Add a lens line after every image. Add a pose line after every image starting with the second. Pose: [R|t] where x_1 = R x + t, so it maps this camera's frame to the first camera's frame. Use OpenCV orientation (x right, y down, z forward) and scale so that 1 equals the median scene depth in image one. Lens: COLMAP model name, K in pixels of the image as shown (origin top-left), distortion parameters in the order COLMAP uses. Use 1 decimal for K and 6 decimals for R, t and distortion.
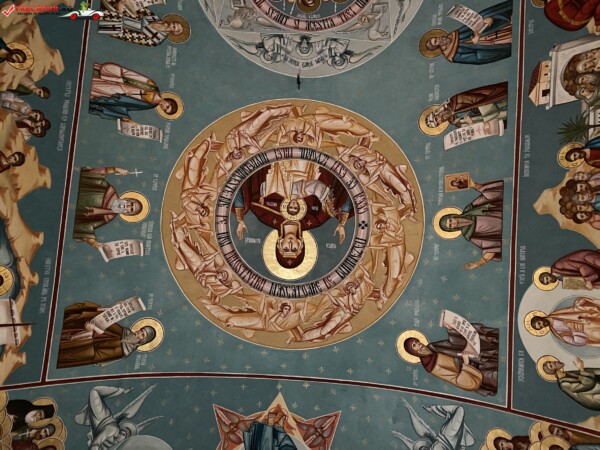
lens RADIAL K [[453.6, 0, 300.1], [0, 453.6, 227.2], [0, 0, 1]] dist [0.028330, -0.032755]
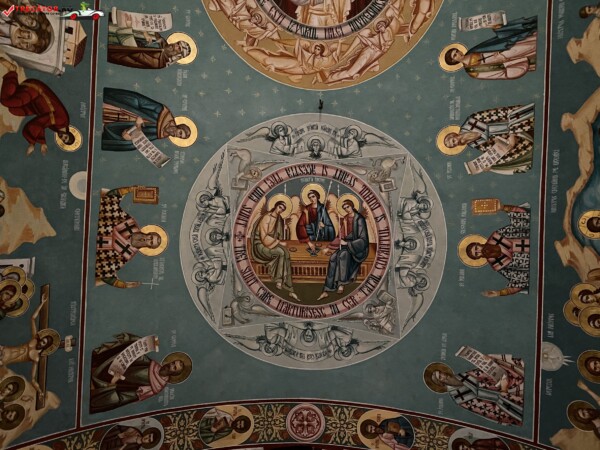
lens RADIAL K [[453.6, 0, 298.7], [0, 453.6, 225.7], [0, 0, 1]] dist [0.028330, -0.032755]
pose [[-0.999395, 0.033583, -0.009027, 0.064823], [-0.034356, -0.993678, 0.106879, -0.709641], [-0.005381, 0.107125, 0.994231, 0.069078]]
